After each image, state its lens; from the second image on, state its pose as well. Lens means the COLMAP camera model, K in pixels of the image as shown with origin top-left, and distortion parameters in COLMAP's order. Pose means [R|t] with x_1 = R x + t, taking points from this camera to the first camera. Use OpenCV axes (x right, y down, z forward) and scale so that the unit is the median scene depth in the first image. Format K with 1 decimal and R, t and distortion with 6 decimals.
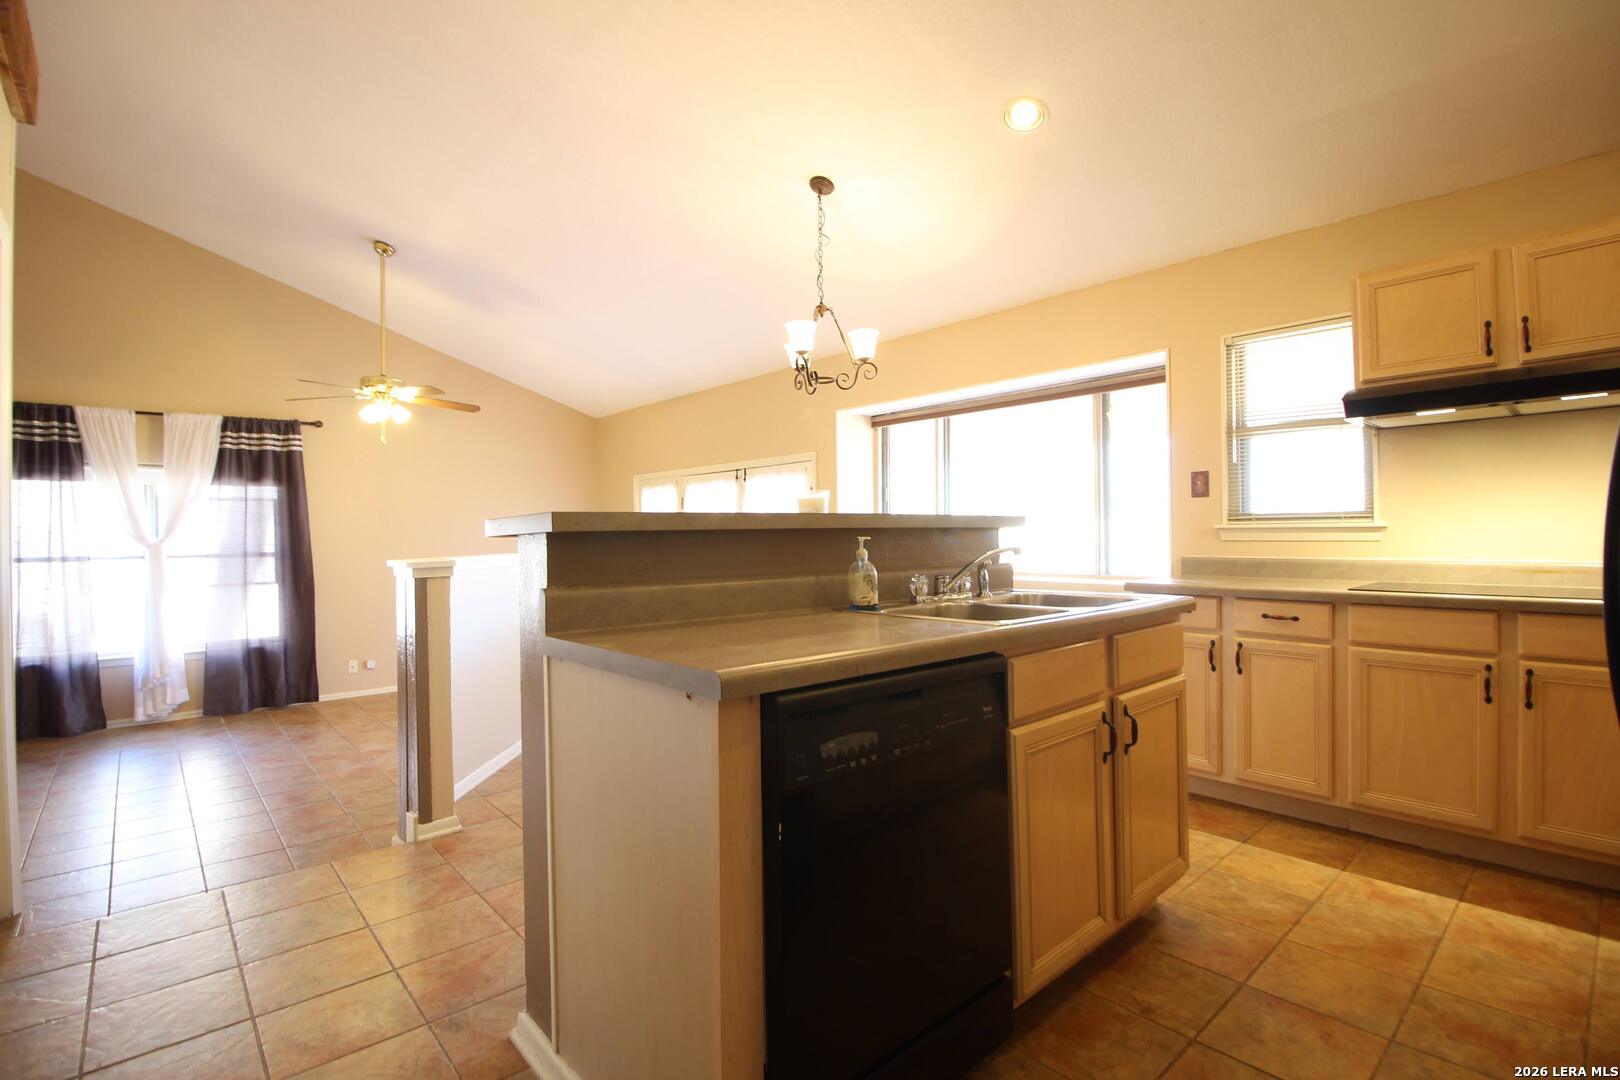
lens RADIAL K [[749.2, 0, 820.9], [0, 749.2, 532.9], [0, 0, 1]] dist [-0.002071, -0.011533]
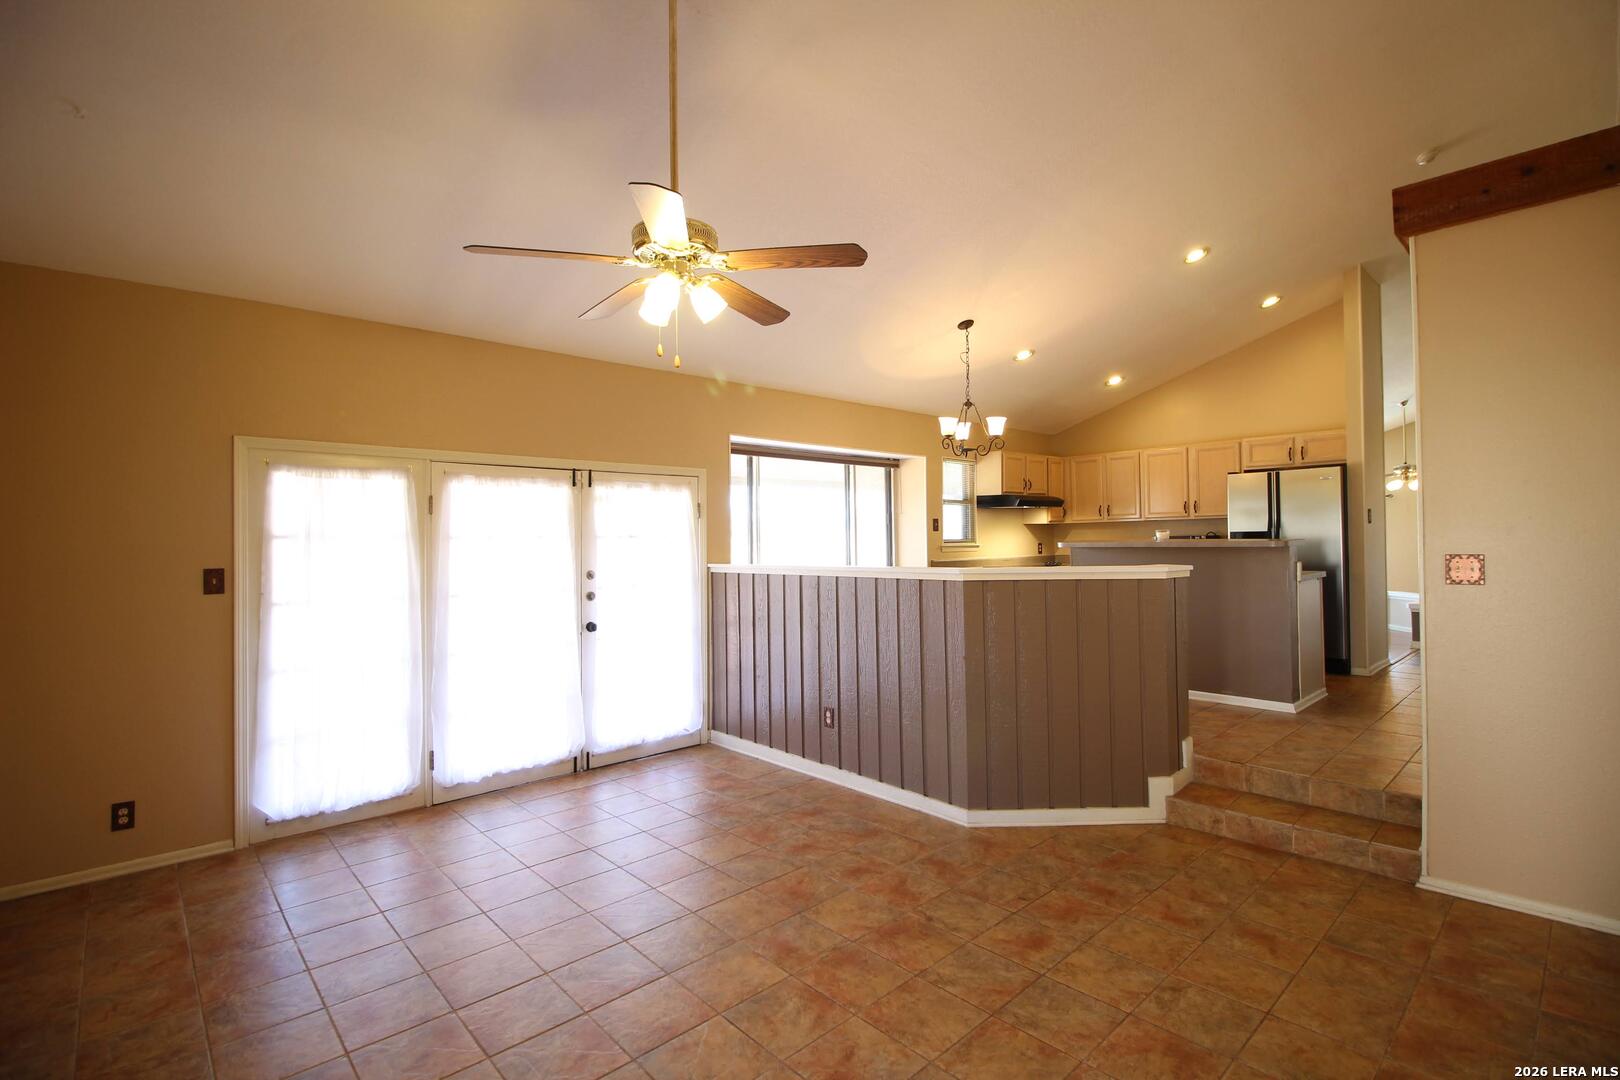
lens RADIAL K [[749.2, 0, 818.8], [0, 749.2, 528.4], [0, 0, 1]] dist [-0.002071, -0.011533]
pose [[-0.008110, 0.028386, 0.999564, -1.015747], [0.010524, 0.999544, -0.028300, -0.000204], [-0.999912, 0.010289, -0.008405, 0.872151]]
